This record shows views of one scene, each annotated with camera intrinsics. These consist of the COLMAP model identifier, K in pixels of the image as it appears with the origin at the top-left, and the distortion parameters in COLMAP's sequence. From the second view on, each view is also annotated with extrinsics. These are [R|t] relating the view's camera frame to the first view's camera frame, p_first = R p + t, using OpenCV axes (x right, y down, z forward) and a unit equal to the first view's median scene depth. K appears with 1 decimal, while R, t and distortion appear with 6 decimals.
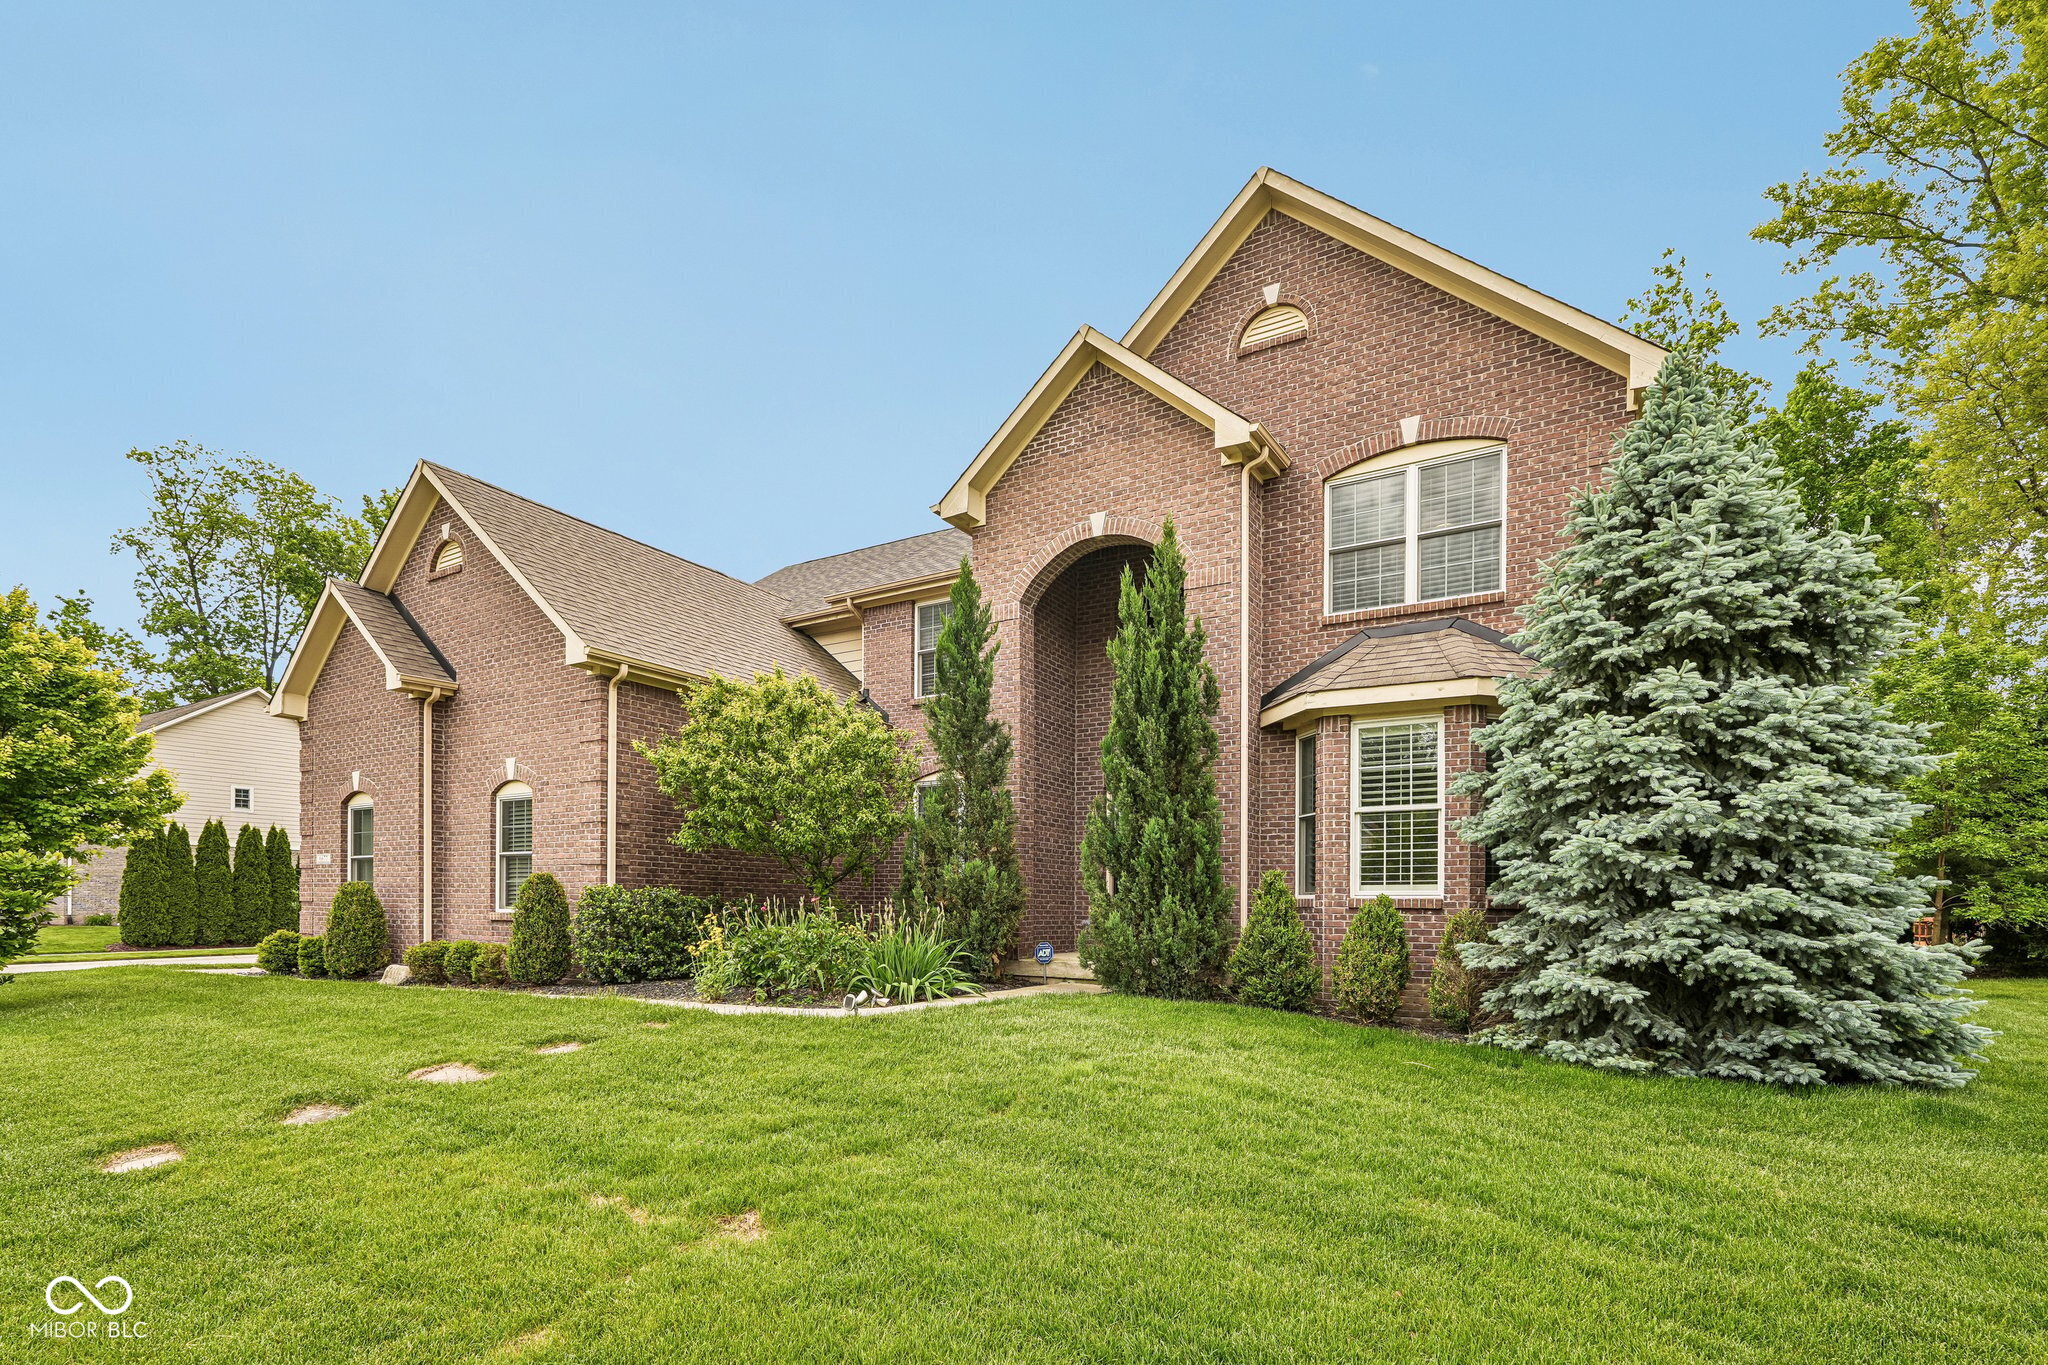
lens RADIAL K [[907.3, 0, 1027.2], [0, 907.3, 692.6], [0, 0, 1]] dist [-0.018389, 0.012562]
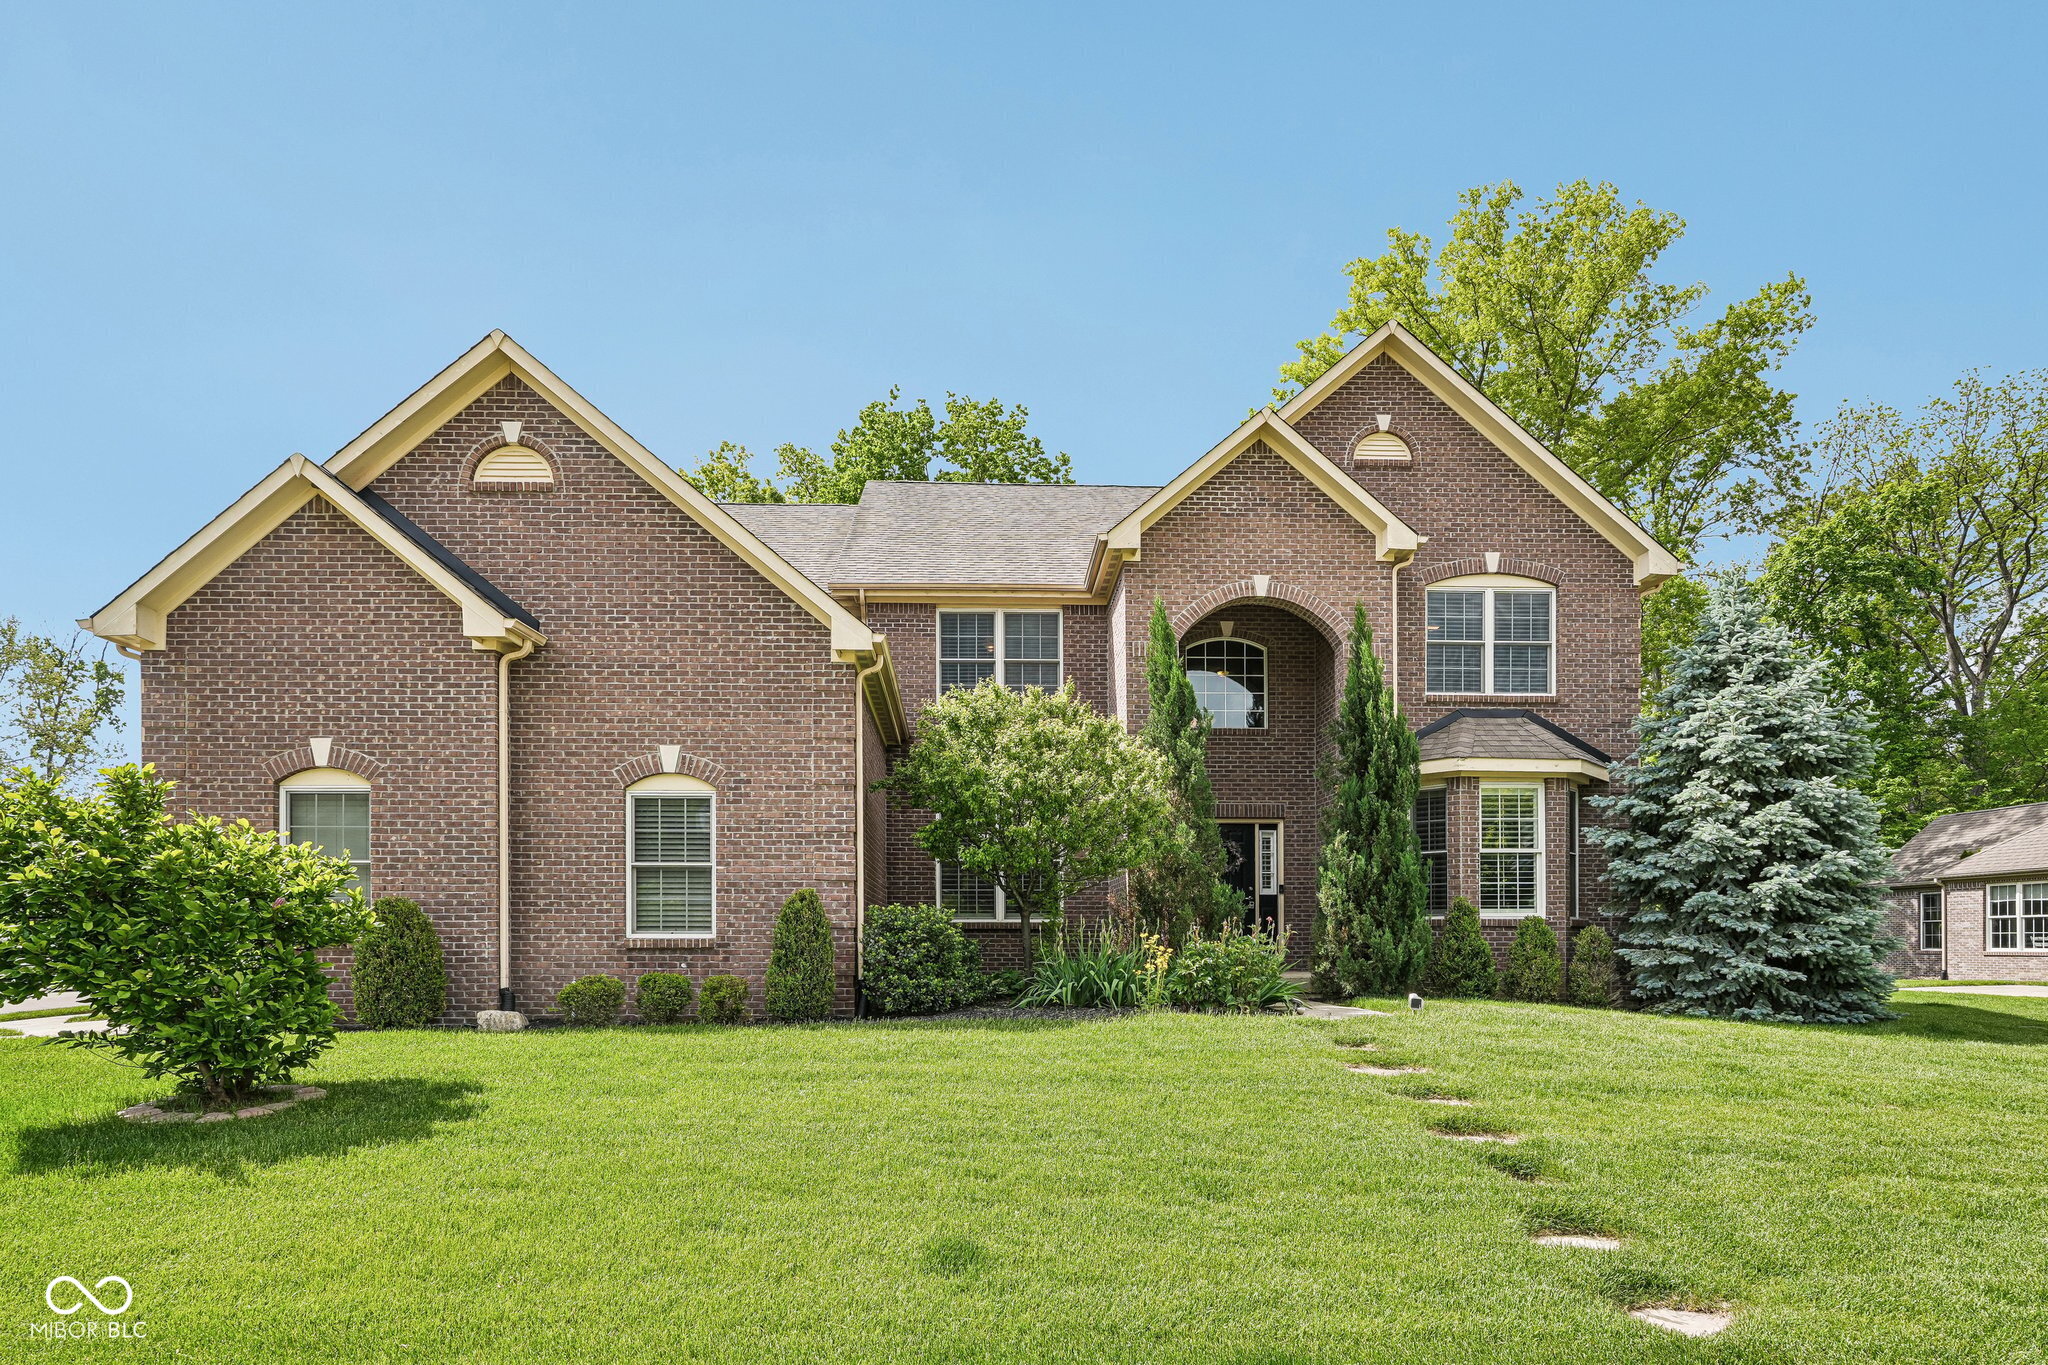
lens RADIAL K [[996.1, 0, 1024.0], [0, 996.1, 682.5], [0, 0, 1]] dist [-0.001246, 0.000159]
pose [[0.859282, 0.120297, 0.497156, -0.832595], [-0.110316, 0.992662, -0.049525, 0.028929], [-0.499465, -0.012288, 0.866247, 0.081547]]
